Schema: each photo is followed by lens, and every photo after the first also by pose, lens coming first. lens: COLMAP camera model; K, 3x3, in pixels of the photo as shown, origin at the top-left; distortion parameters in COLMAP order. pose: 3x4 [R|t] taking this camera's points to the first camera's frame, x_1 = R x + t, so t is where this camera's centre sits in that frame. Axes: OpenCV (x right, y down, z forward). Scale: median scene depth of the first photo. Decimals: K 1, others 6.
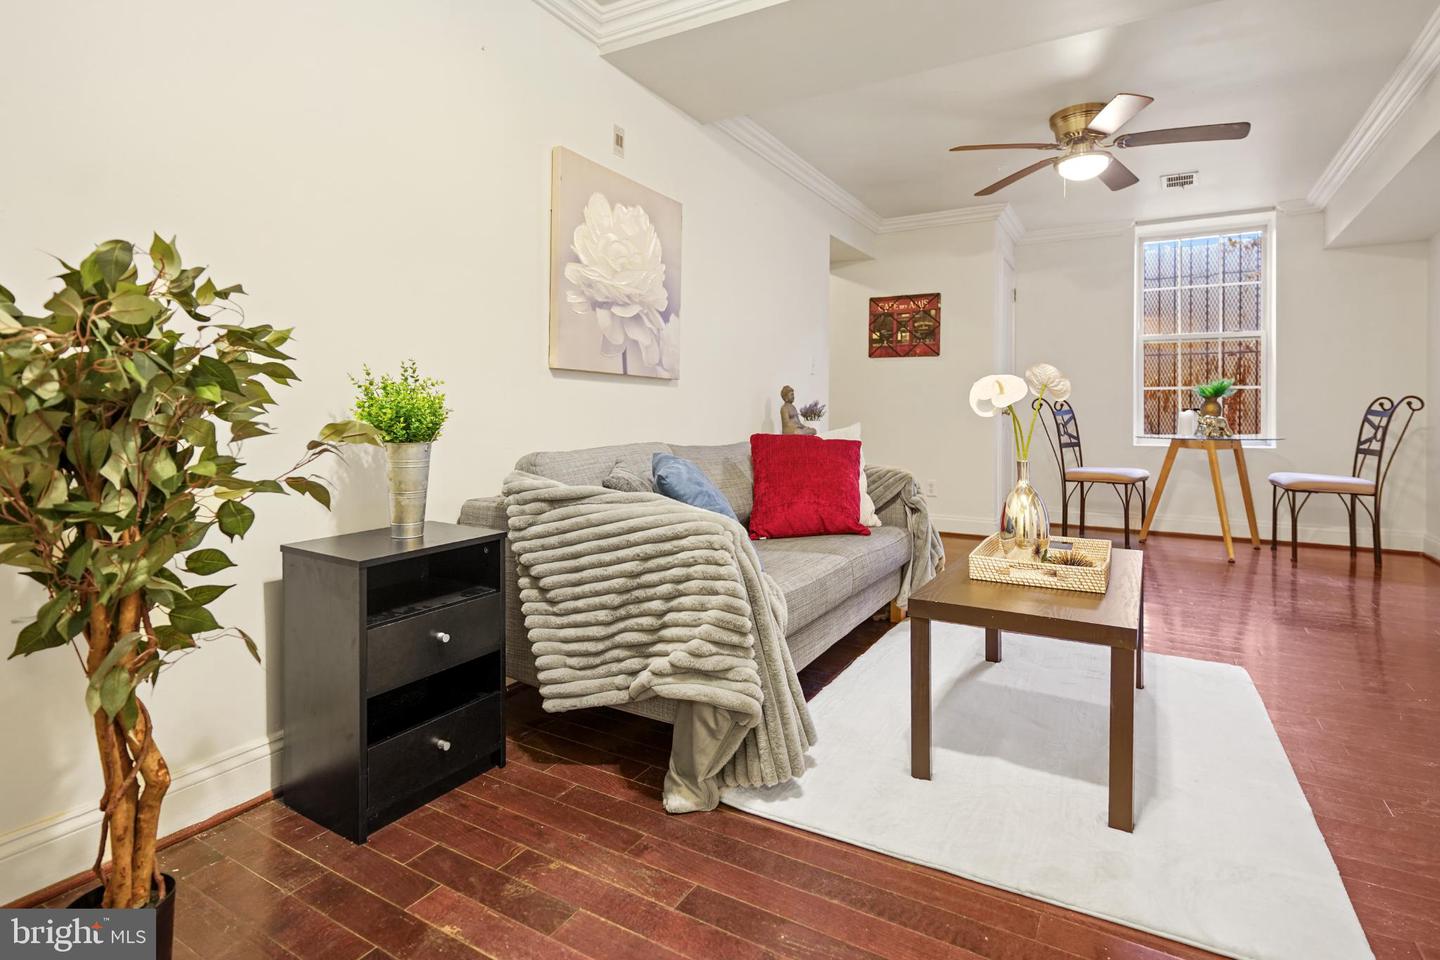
lens RADIAL K [[710.1, 0, 718.8], [0, 710.1, 406.2], [0, 0, 1]] dist [0.001355, 0.000829]
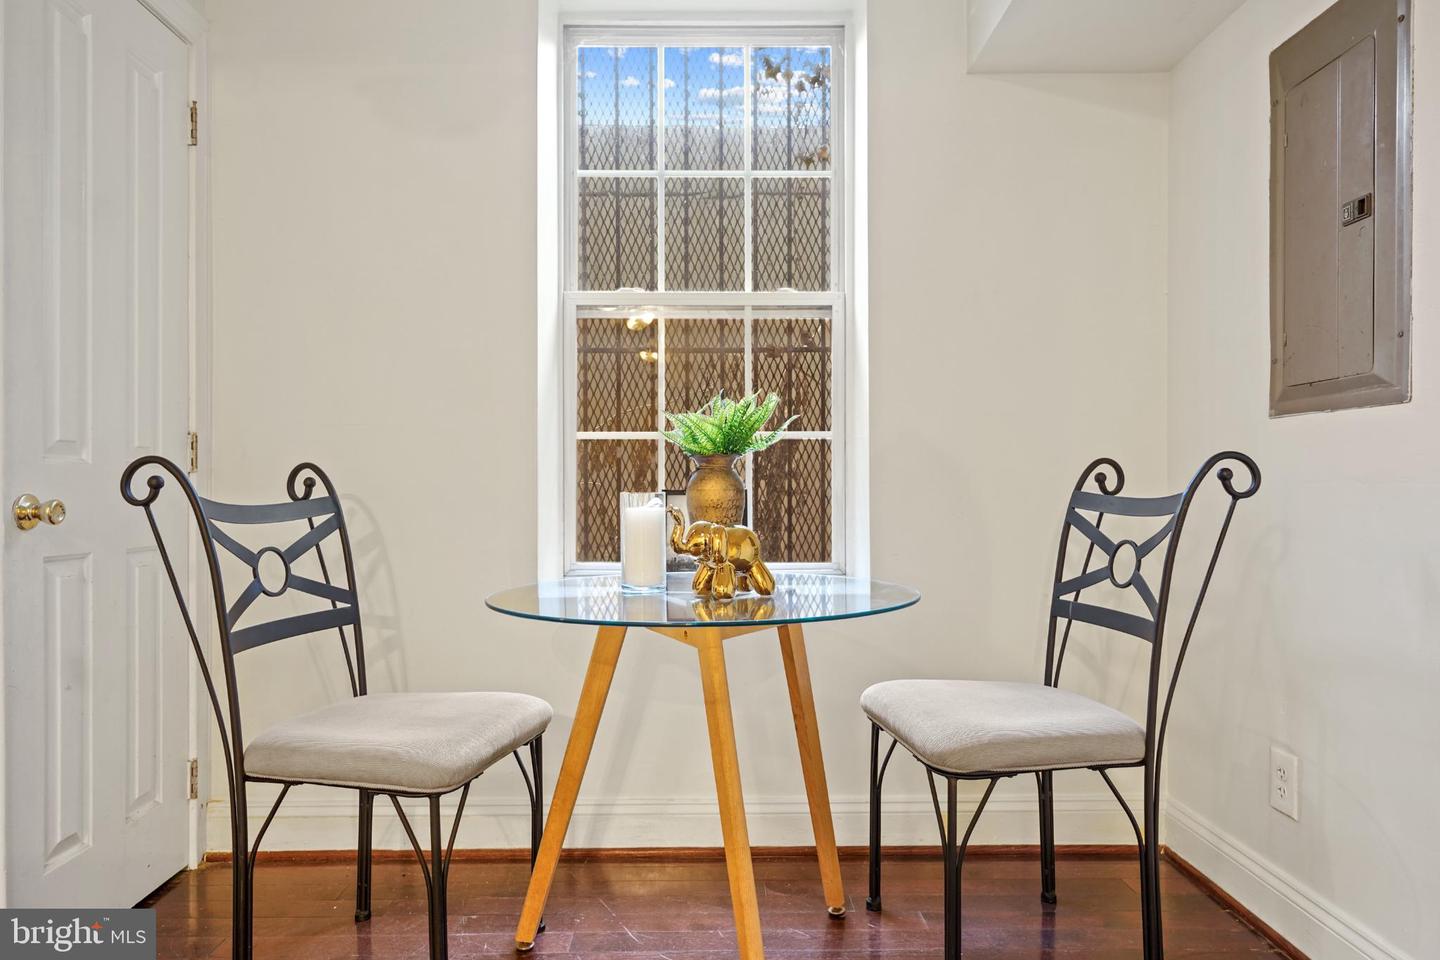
lens RADIAL K [[932.0, 0, 720.0], [0, 932.0, 480.0], [0, 0, 1]] dist [-0.001235, -0.000166]
pose [[0.846383, -0.004934, 0.532552, 0.489235], [0.005096, 0.999986, 0.001165, -0.003192], [-0.532551, 0.001728, 0.846396, 0.671803]]
